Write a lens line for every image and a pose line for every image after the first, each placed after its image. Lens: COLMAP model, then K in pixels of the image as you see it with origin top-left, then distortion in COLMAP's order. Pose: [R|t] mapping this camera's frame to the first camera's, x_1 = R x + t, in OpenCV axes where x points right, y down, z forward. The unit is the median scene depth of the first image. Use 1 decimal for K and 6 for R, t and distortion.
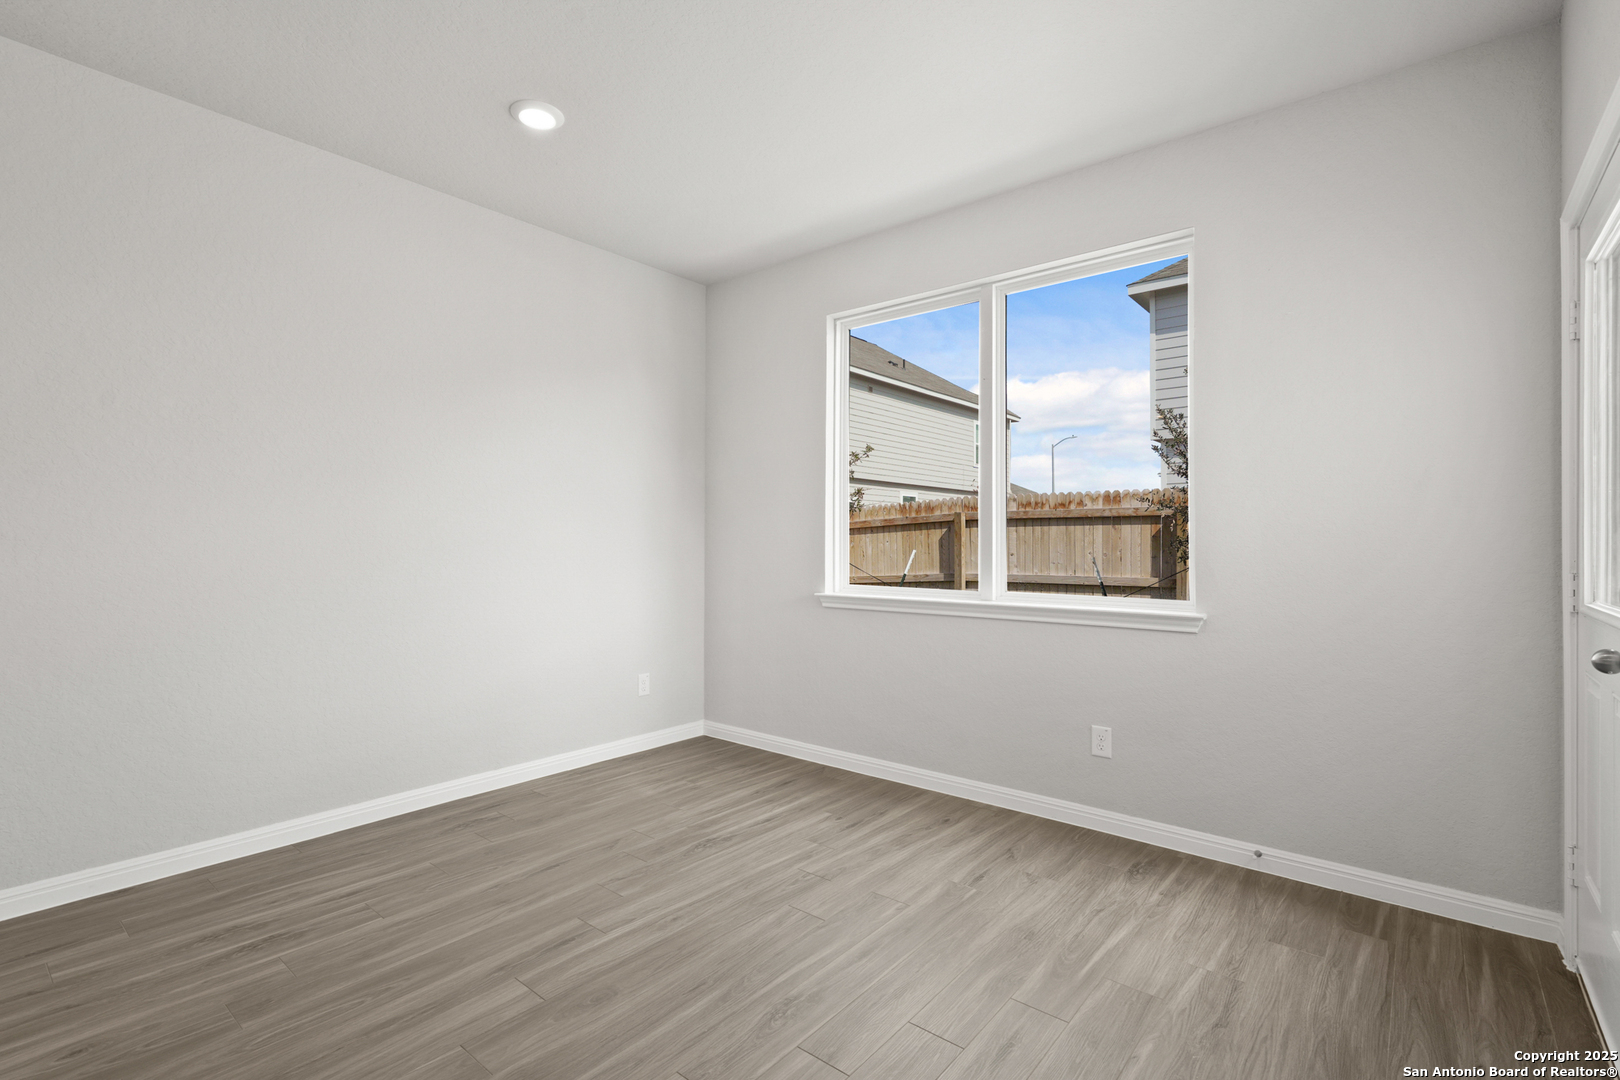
lens RADIAL K [[752.3, 0, 814.0], [0, 752.3, 543.3], [0, 0, 1]] dist [-0.004790, -0.000103]
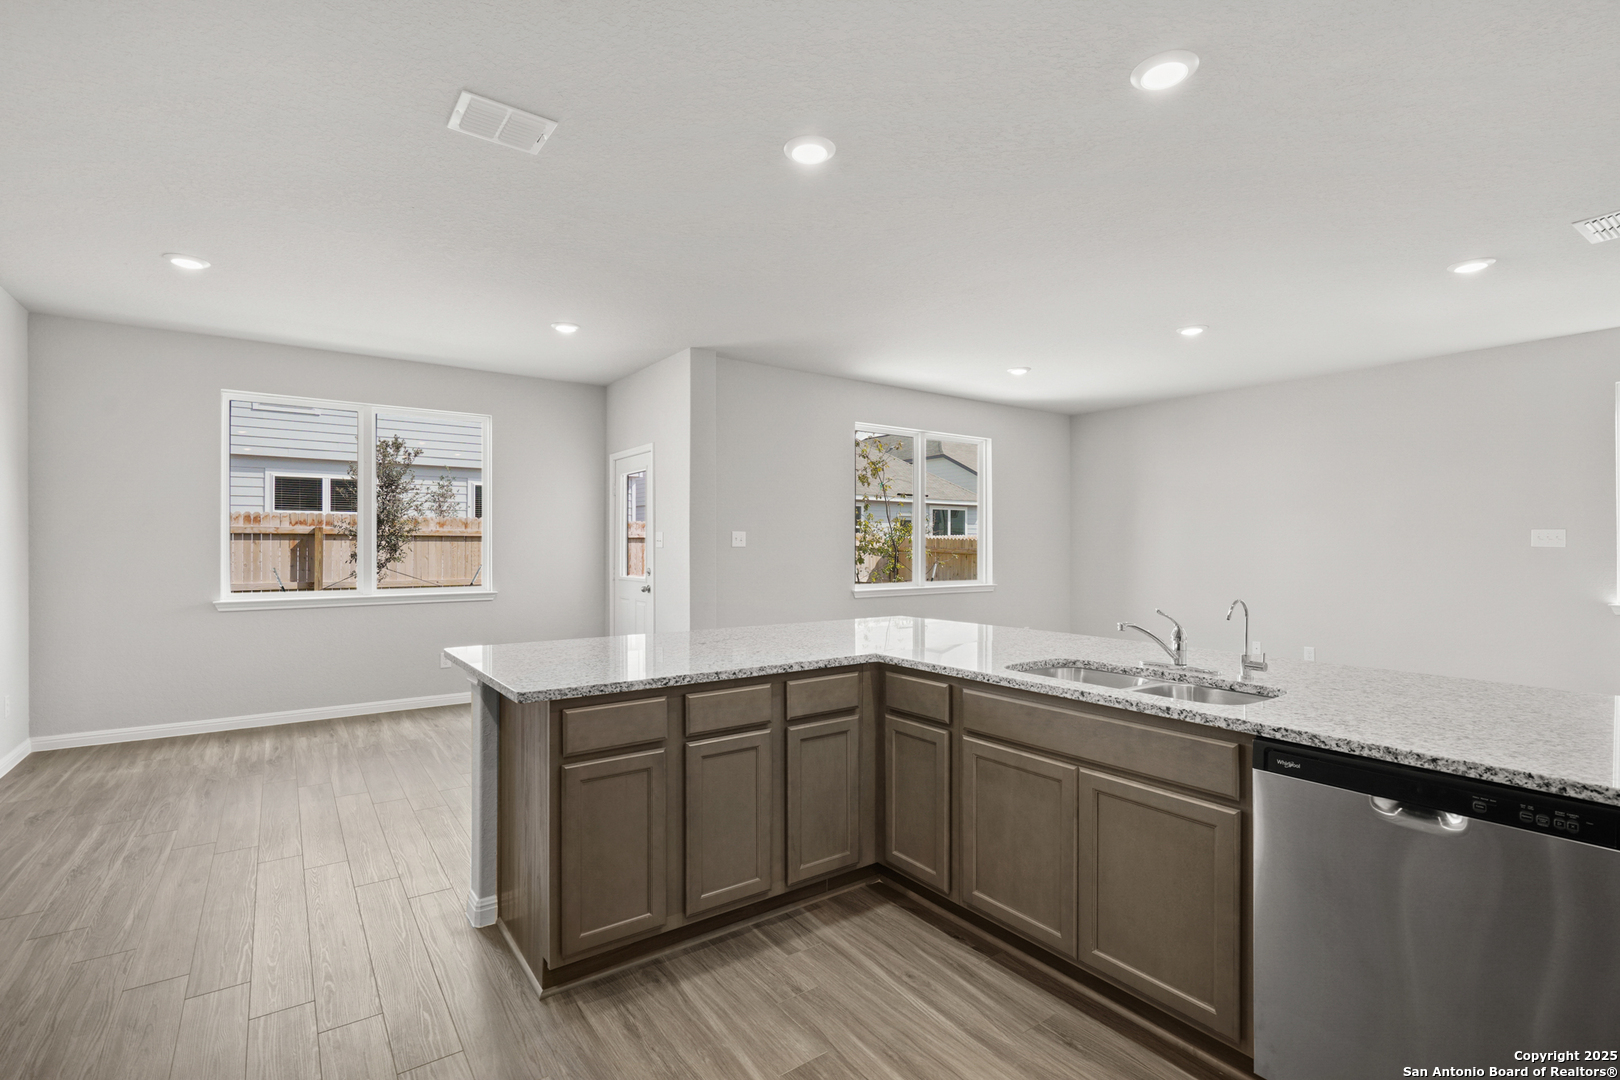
lens RADIAL K [[752.3, 0, 821.7], [0, 752.3, 540.3], [0, 0, 1]] dist [-0.004790, -0.000103]
pose [[0.247140, 0.006542, 0.968958, -0.876826], [-0.000473, 0.999978, -0.006631, -0.027512], [-0.968980, 0.001180, 0.247138, -0.297750]]
